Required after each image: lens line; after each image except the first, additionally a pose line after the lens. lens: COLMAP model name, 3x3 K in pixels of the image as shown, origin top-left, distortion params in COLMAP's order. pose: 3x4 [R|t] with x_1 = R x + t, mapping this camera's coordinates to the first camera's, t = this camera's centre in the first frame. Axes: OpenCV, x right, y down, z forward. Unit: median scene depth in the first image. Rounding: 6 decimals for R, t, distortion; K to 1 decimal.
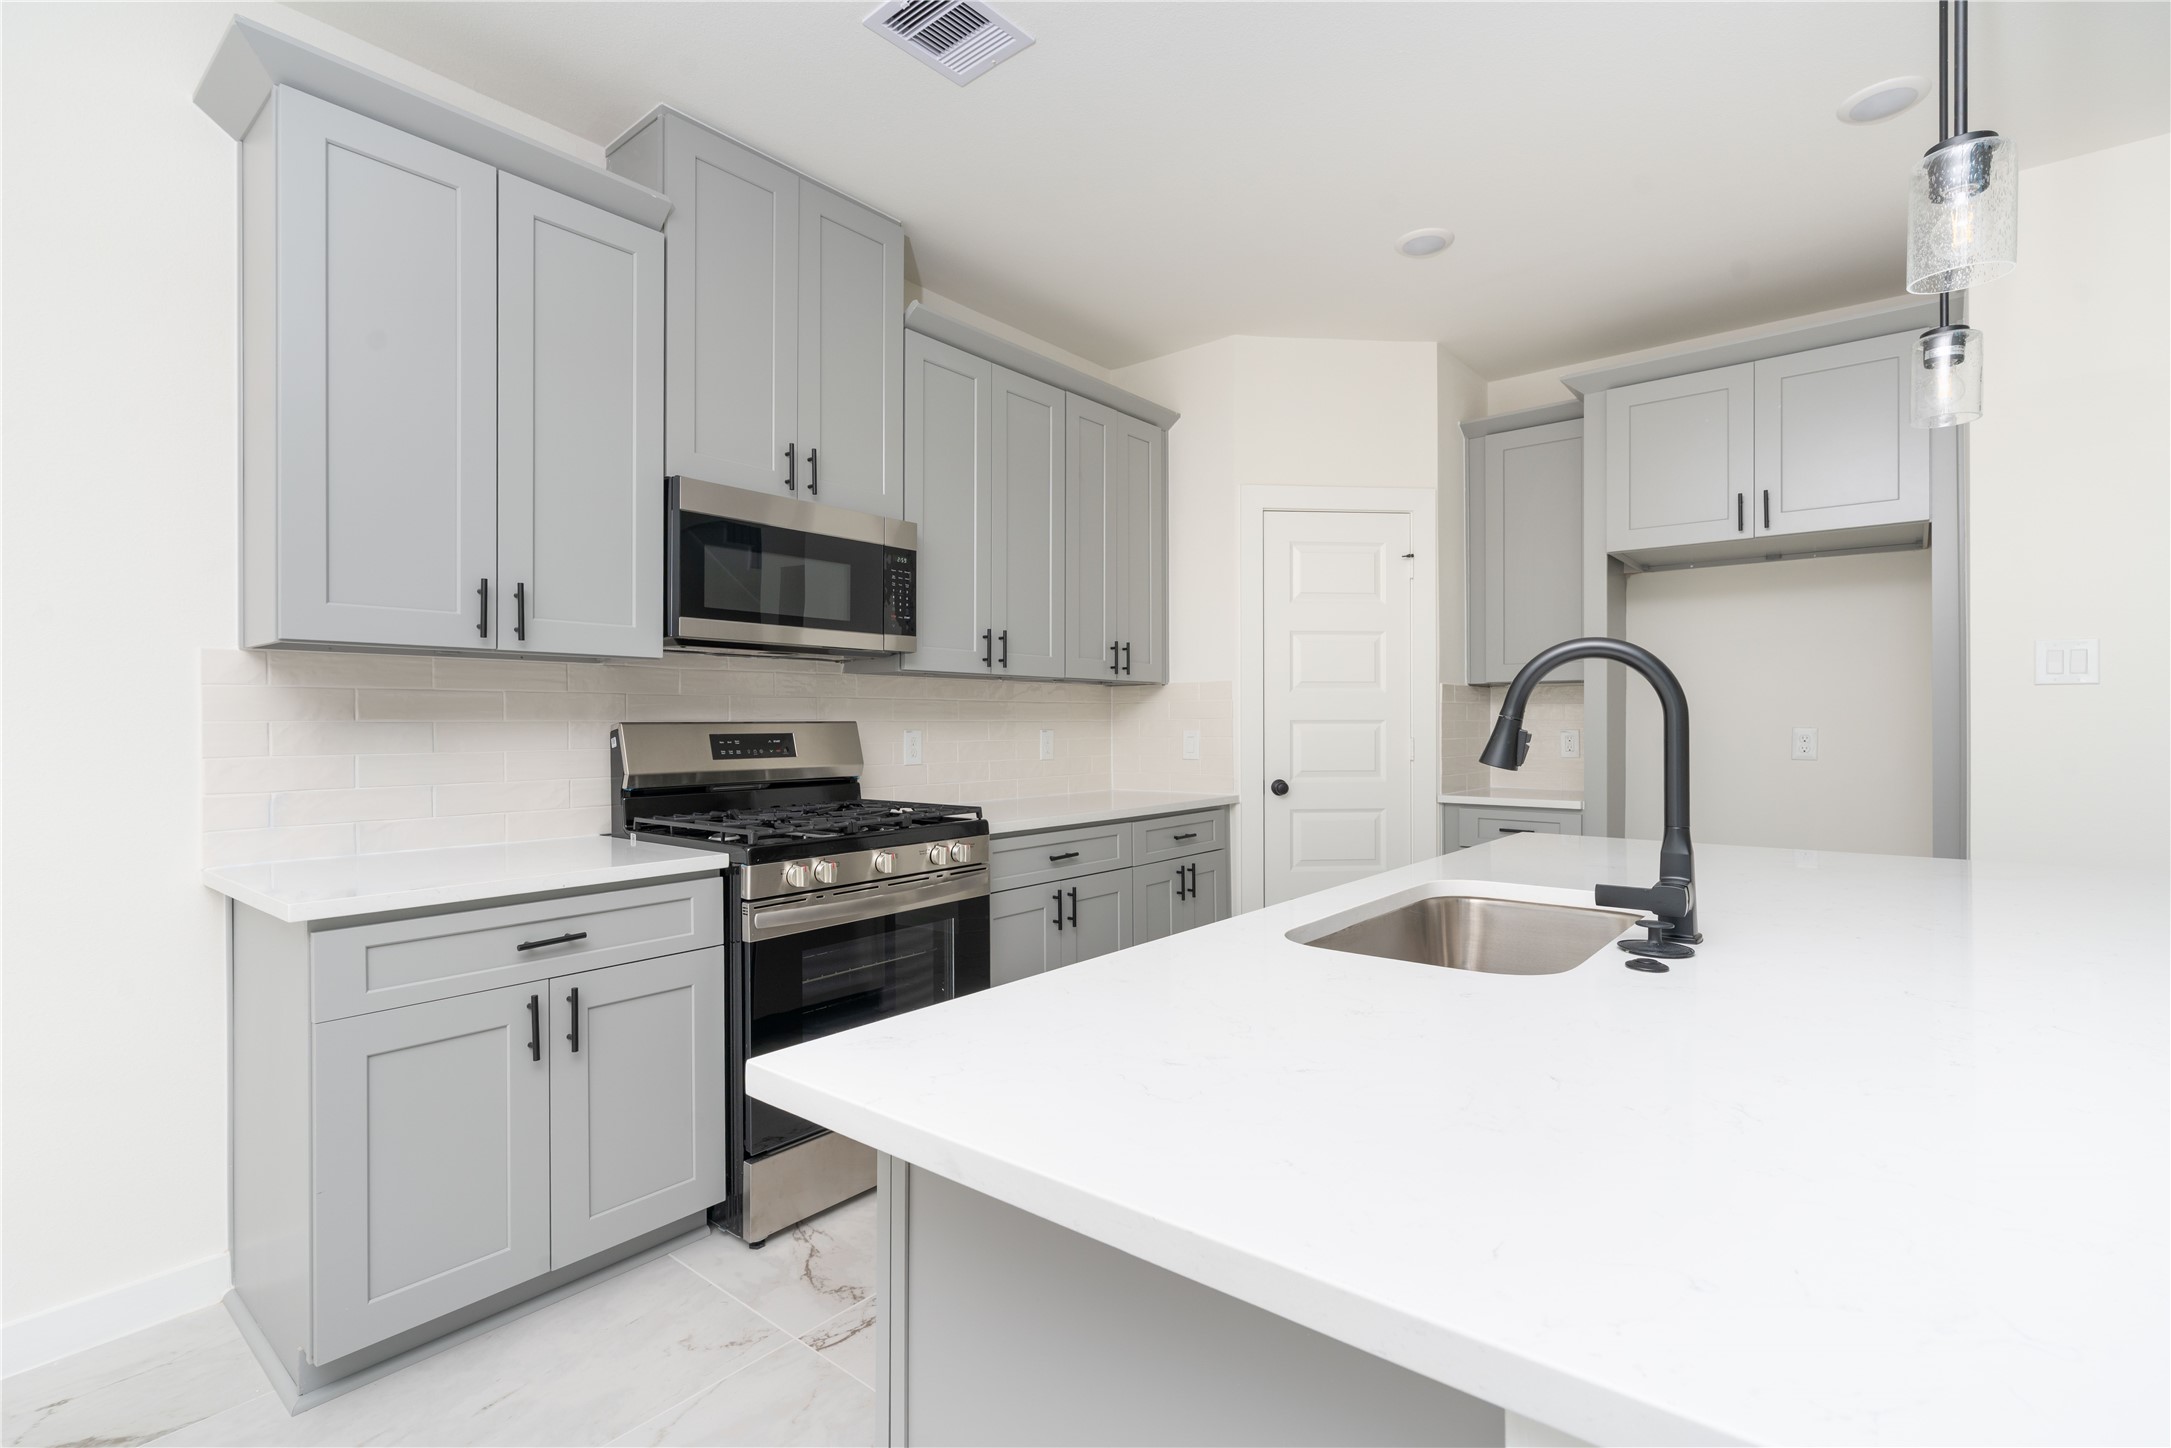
lens RADIAL K [[1018.2, 0, 1085.5], [0, 1018.2, 724.0], [0, 0, 1]] dist [-0.002760, -0.000706]
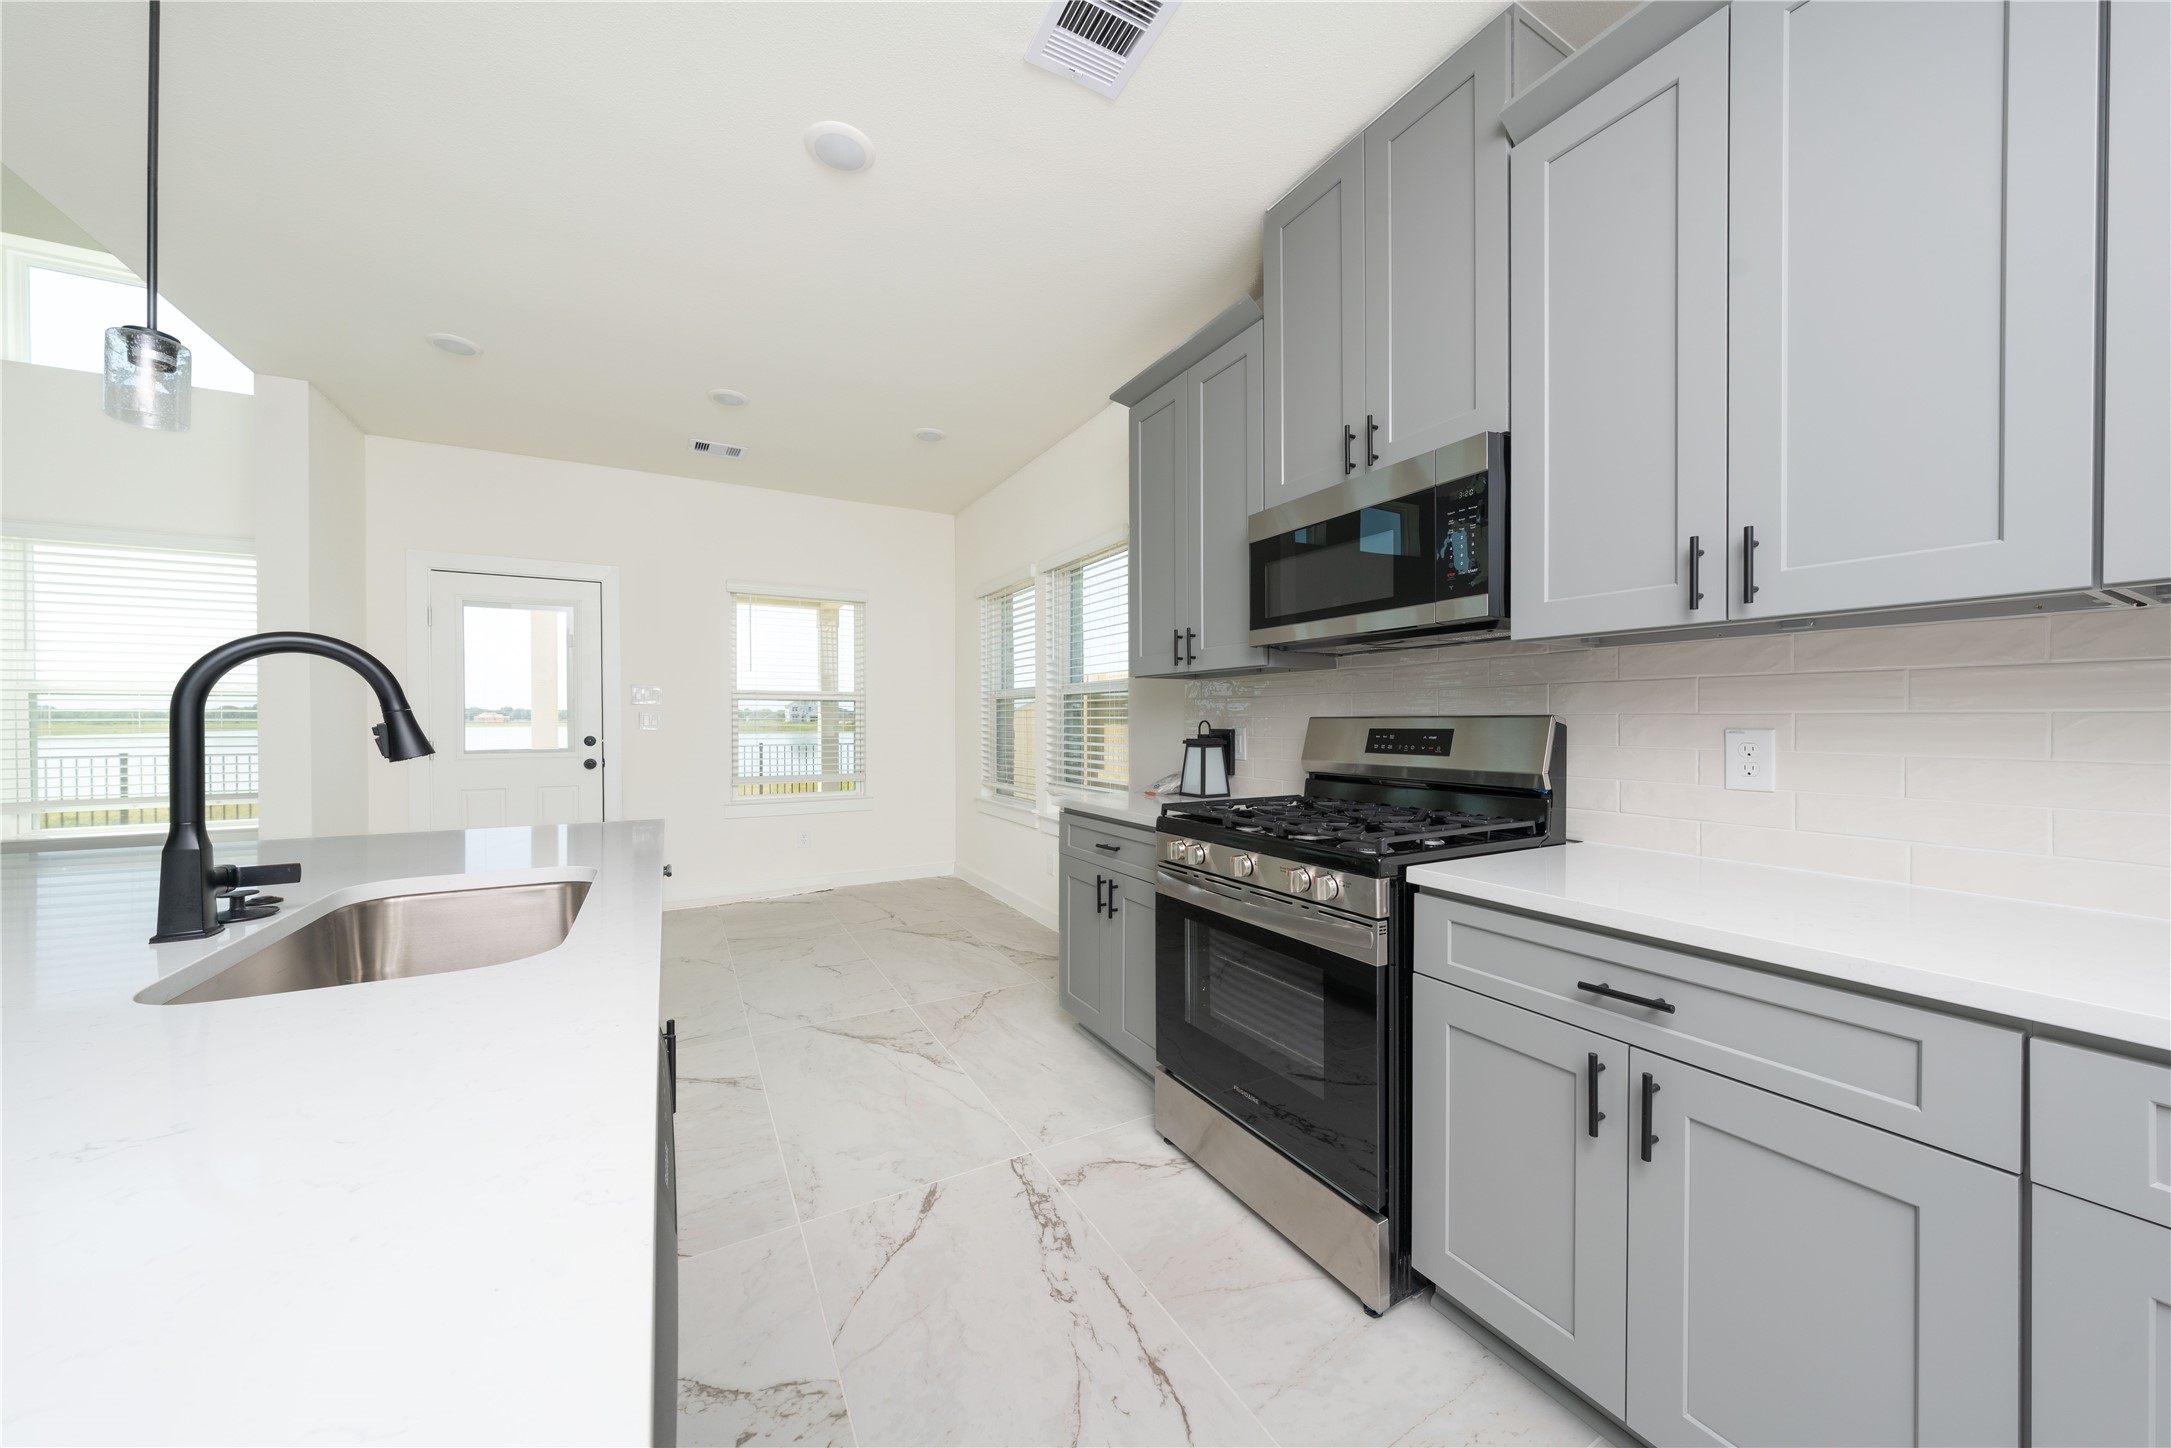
lens RADIAL K [[747.6, 0, 1085.5], [0, 747.6, 724.0], [0, 0, 1]] dist [-0.000100, -0.000013]
pose [[-0.377718, 0.008195, -0.925884, 0.443369], [-0.000384, 0.999959, 0.009007, -0.001098], [0.925920, 0.003758, -0.377700, 1.002184]]
